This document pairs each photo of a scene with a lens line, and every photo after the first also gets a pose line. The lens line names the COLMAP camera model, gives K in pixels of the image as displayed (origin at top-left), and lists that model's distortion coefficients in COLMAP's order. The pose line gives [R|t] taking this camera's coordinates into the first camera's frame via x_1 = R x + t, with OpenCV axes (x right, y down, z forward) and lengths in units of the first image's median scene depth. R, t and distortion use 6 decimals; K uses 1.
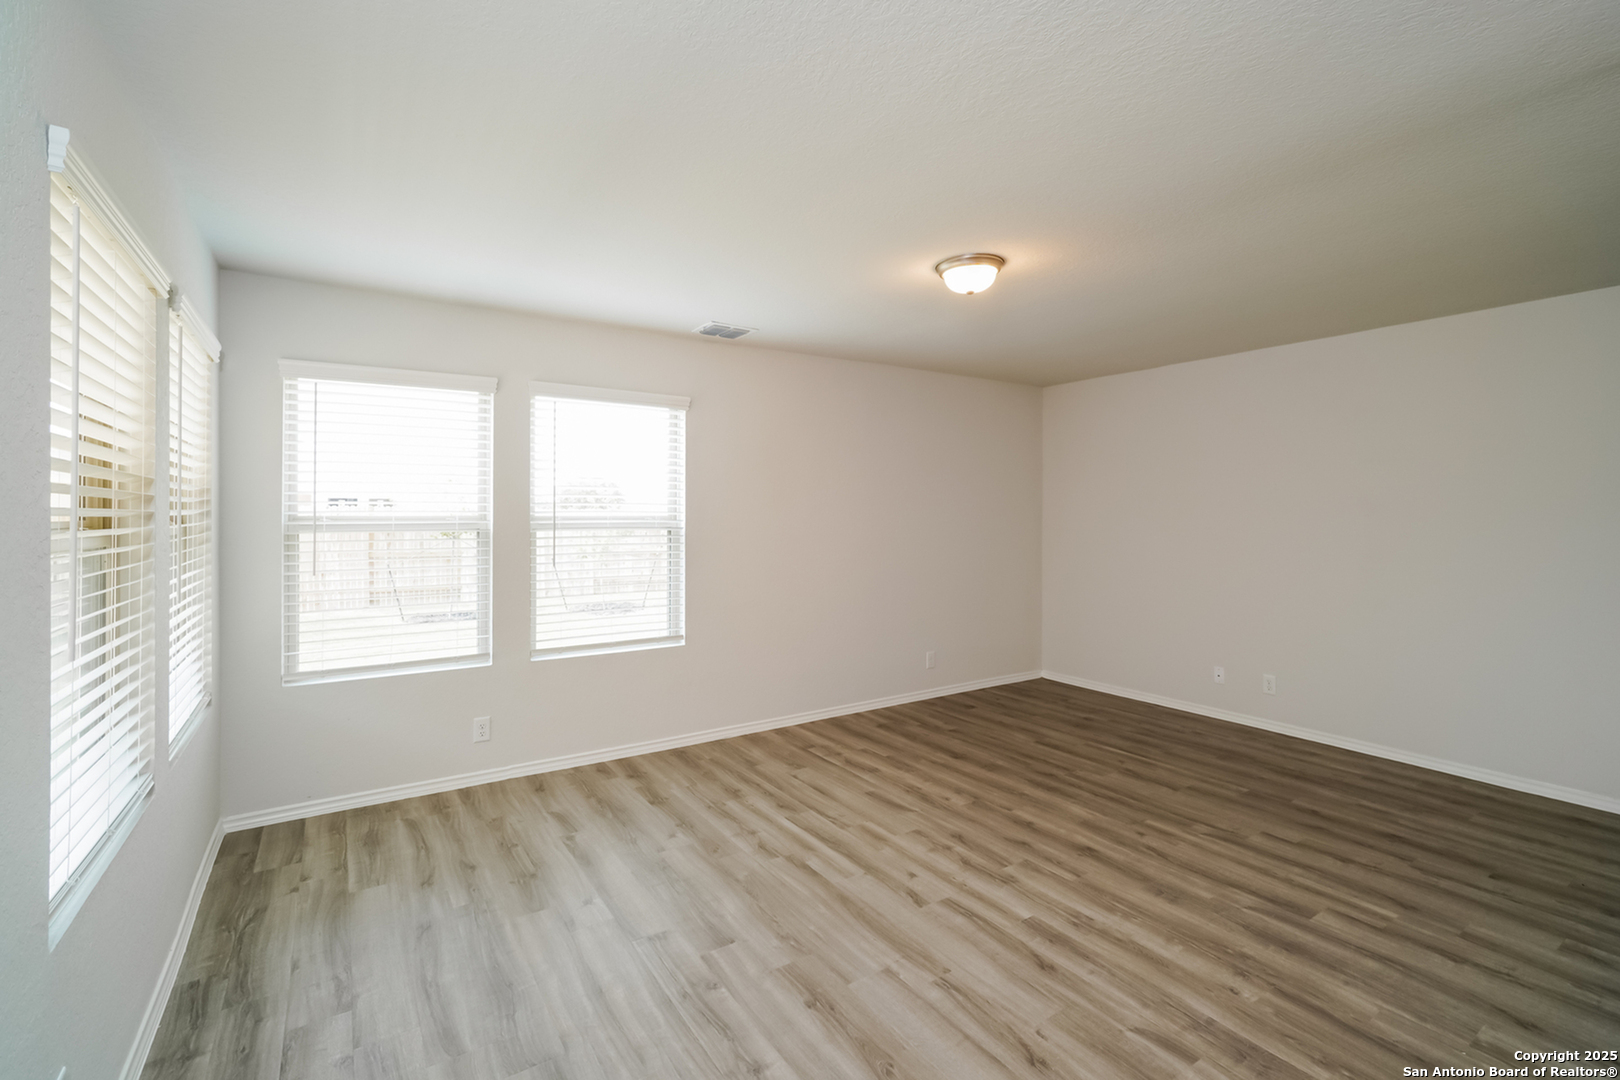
lens RADIAL K [[702.7, 0, 818.4], [0, 702.7, 512.5], [0, 0, 1]] dist [0.001715, 0.001120]
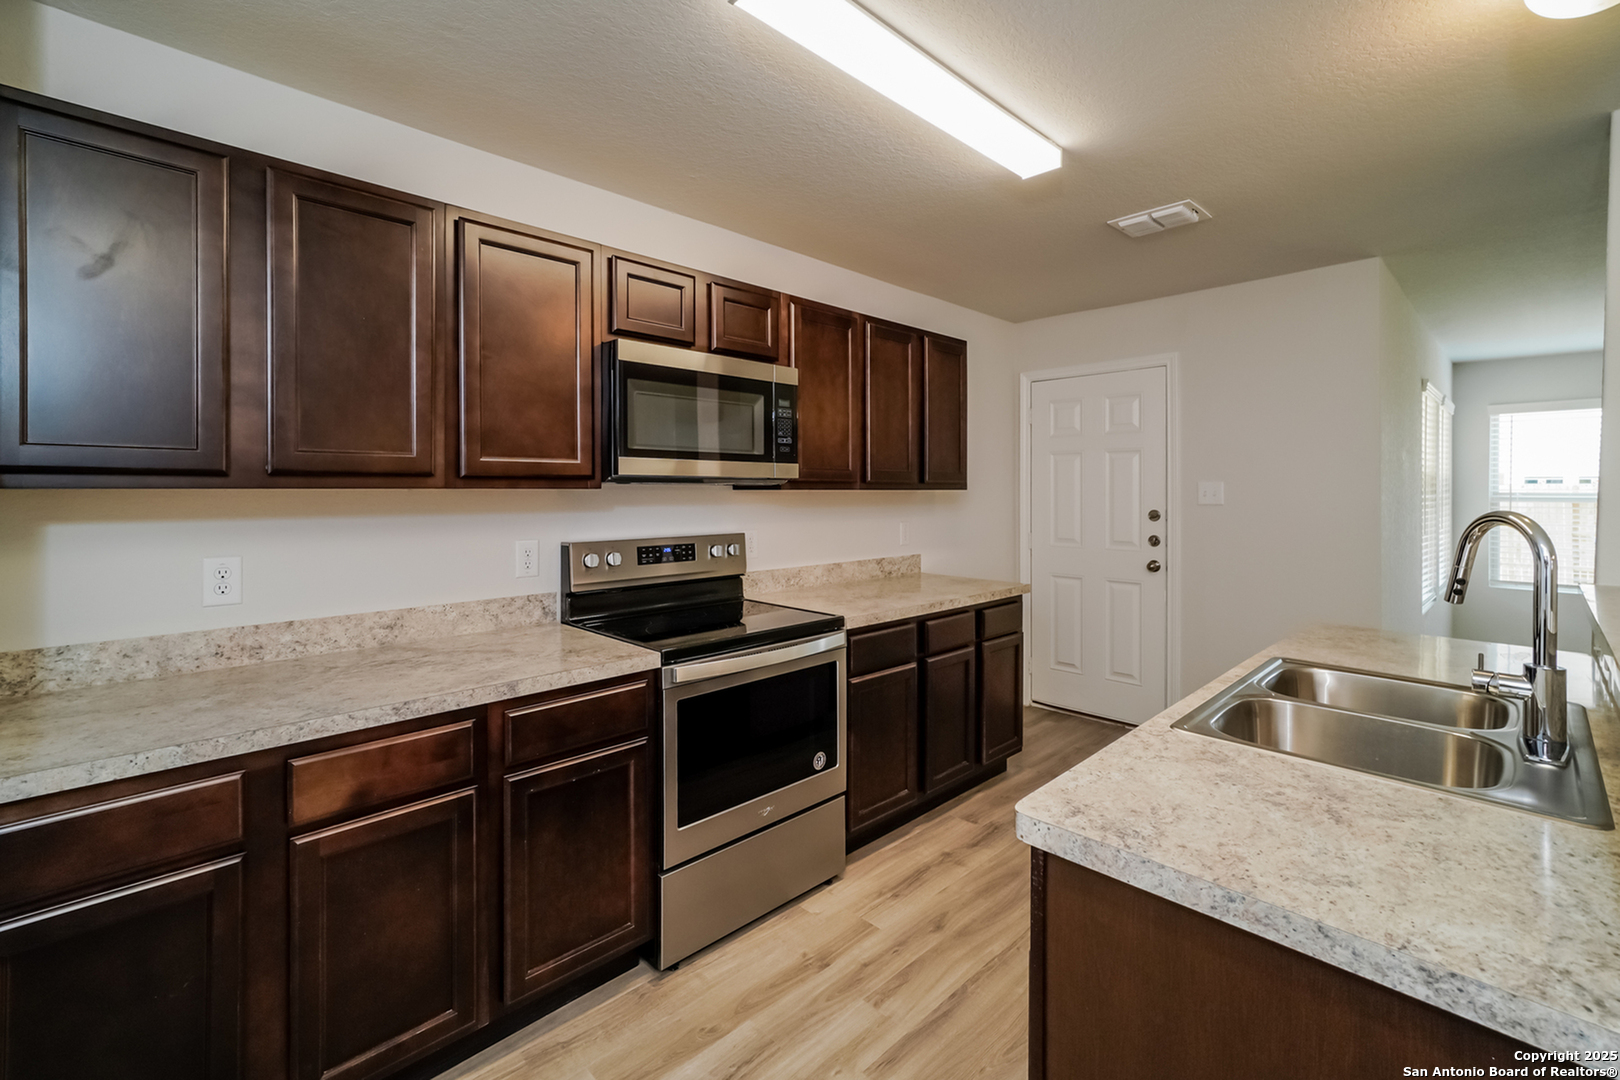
lens RADIAL K [[702.7, 0, 777.9], [0, 702.7, 493.1], [0, 0, 1]] dist [0.001715, 0.001120]
pose [[0.146988, 0.003527, -0.989132, 0.804459], [-0.000368, 0.999994, 0.003511, 0.001522], [0.989138, -0.000152, 0.146988, -1.136008]]
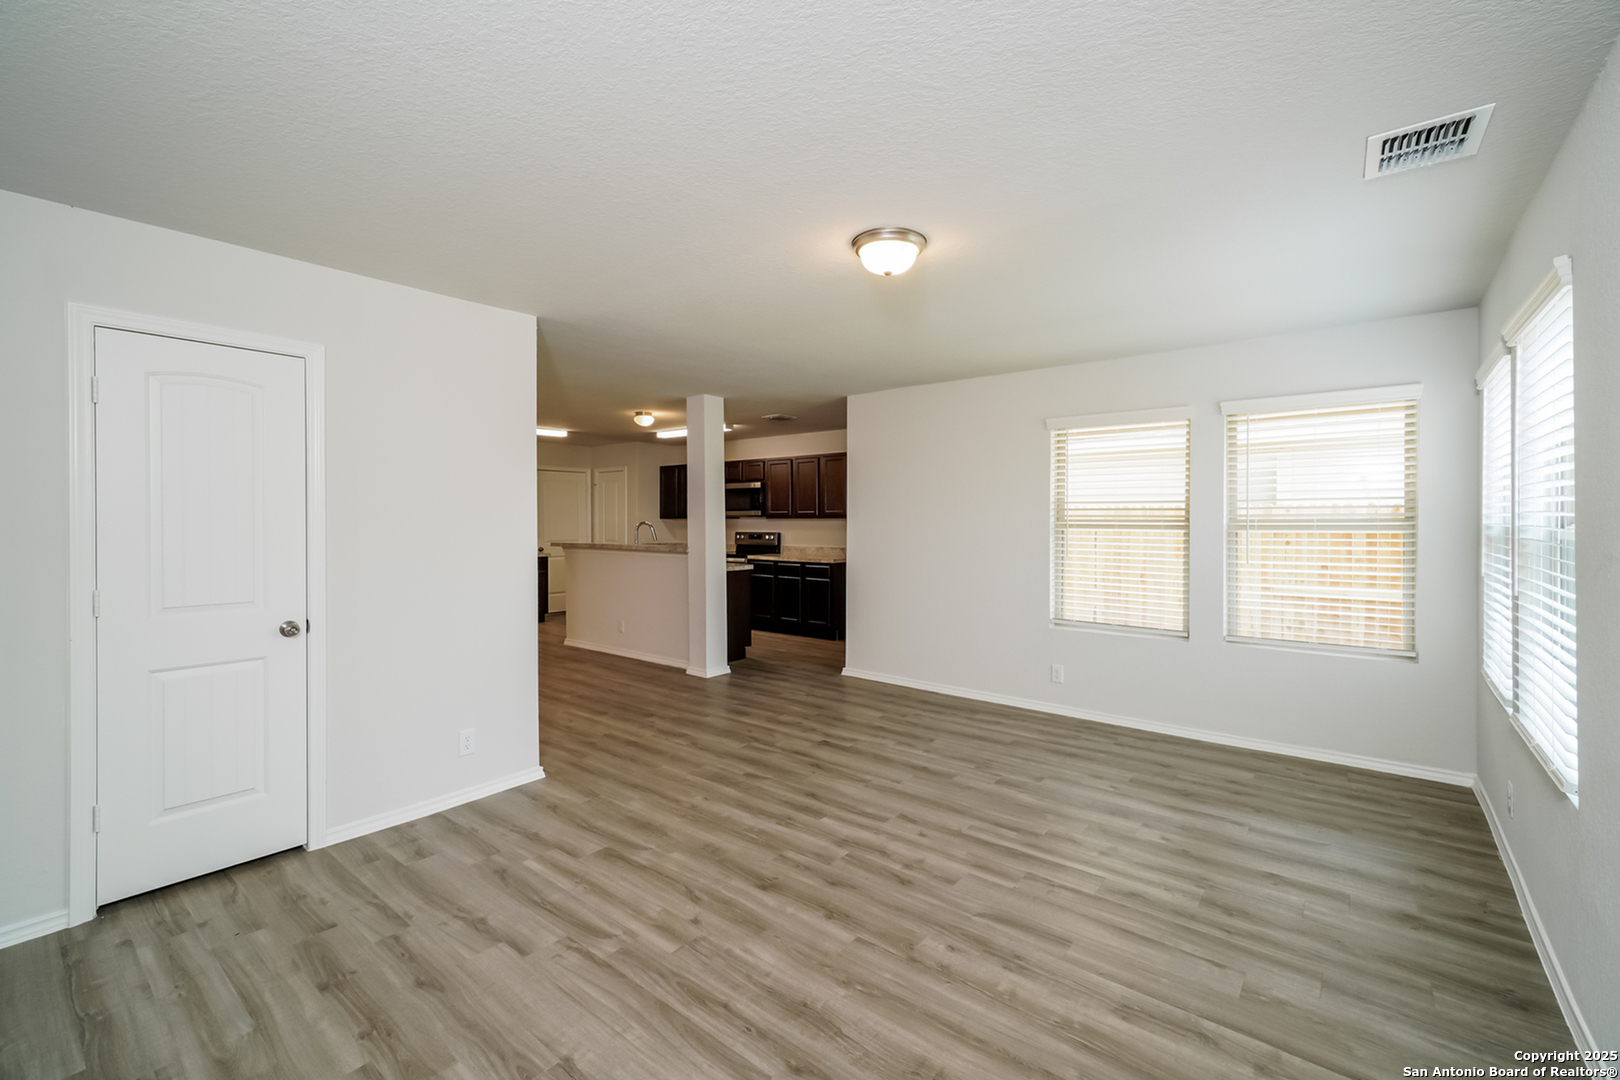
lens RADIAL K [[702.7, 0, 803.5], [0, 702.7, 525.1], [0, 0, 1]] dist [0.001715, 0.001120]
pose [[-0.955446, 0.003140, -0.295150, 0.614881], [0.000777, 0.999967, 0.008125, 0.004112], [0.295166, 0.007533, -0.955416, 1.913631]]
